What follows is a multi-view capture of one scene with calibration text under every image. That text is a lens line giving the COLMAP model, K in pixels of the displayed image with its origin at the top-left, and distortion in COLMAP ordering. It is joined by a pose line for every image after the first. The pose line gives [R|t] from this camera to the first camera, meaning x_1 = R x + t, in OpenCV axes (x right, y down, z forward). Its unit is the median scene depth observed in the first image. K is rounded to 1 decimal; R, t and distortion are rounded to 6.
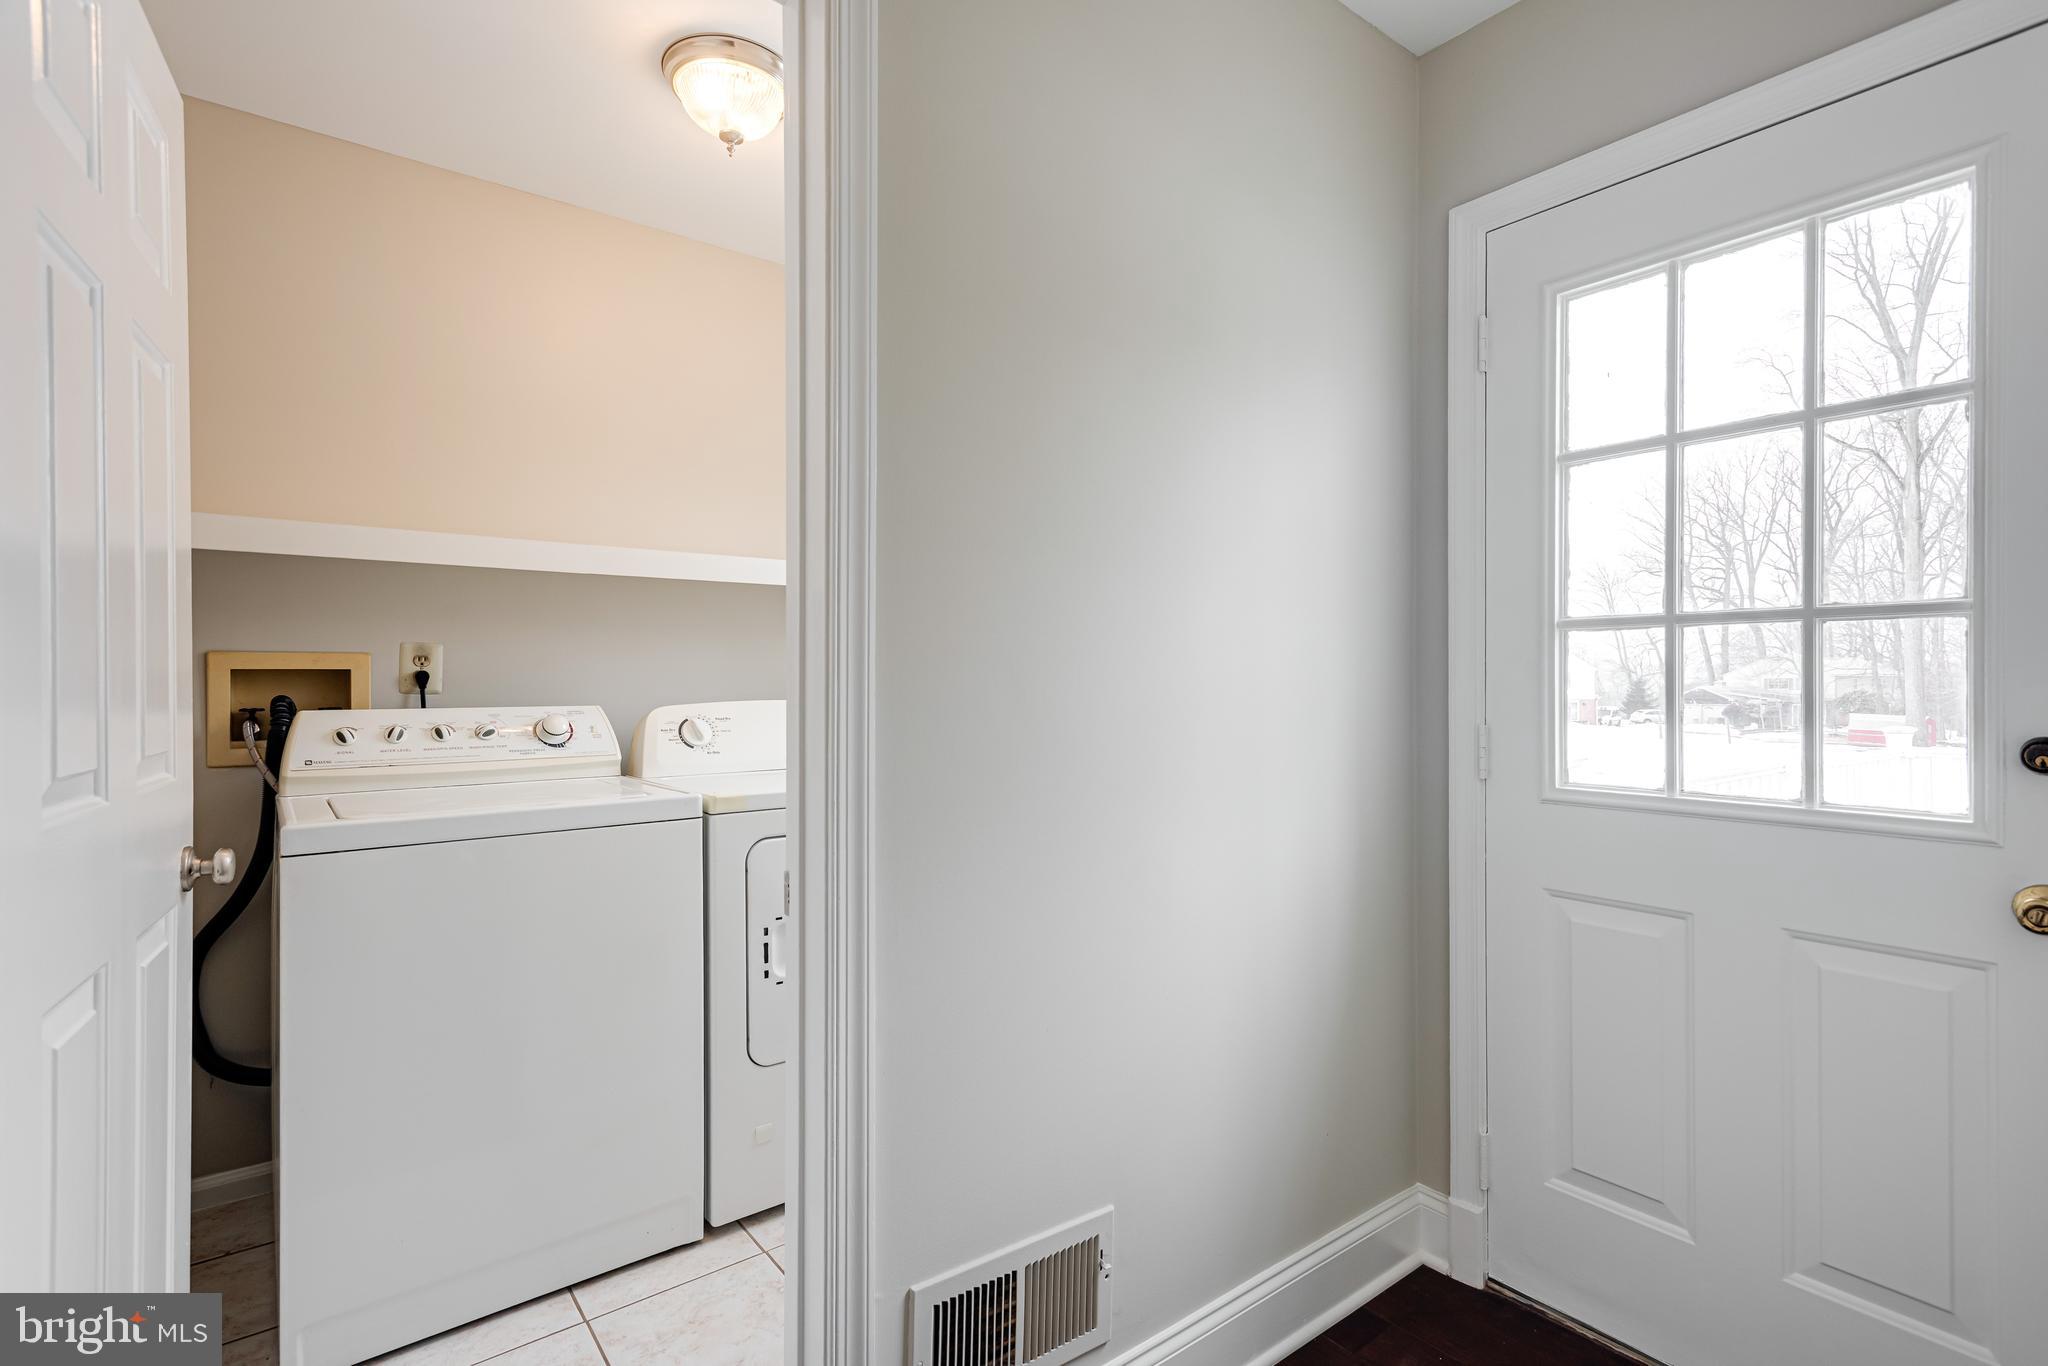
lens RADIAL K [[980.5, 0, 1026.7], [0, 980.5, 688.8], [0, 0, 1]] dist [0.000310, 0.000468]
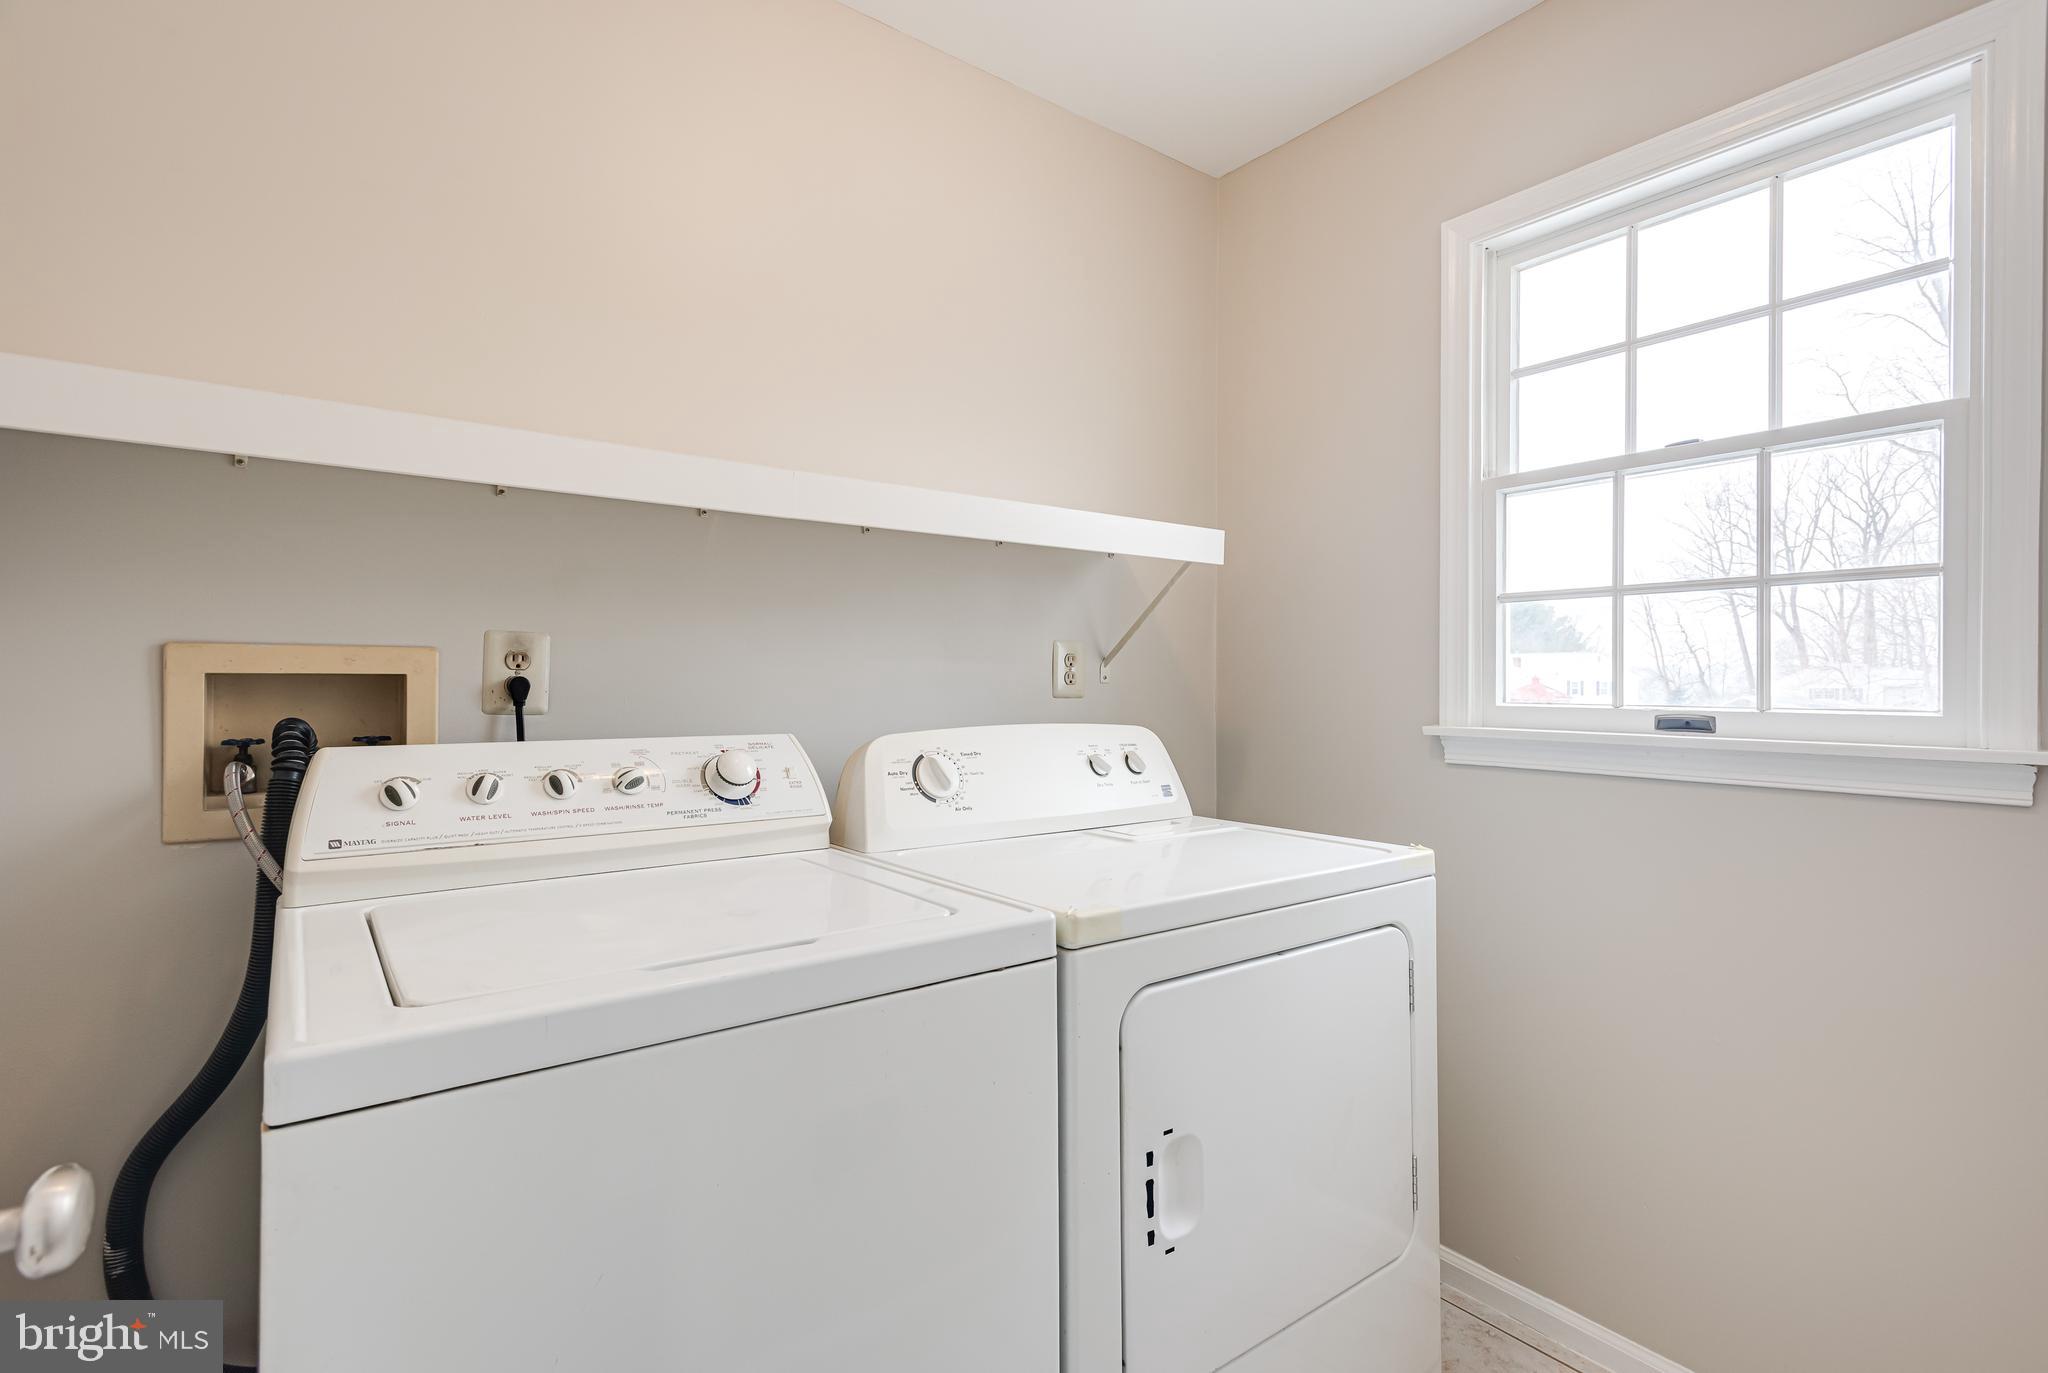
lens RADIAL K [[980.5, 0, 1021.4], [0, 980.5, 678.3], [0, 0, 1]] dist [0.000310, 0.000468]
pose [[0.999737, 0.006464, -0.022026, -0.289734], [-0.006808, 0.999855, -0.015577, -0.010314], [0.021922, 0.015723, 0.999636, 0.394326]]
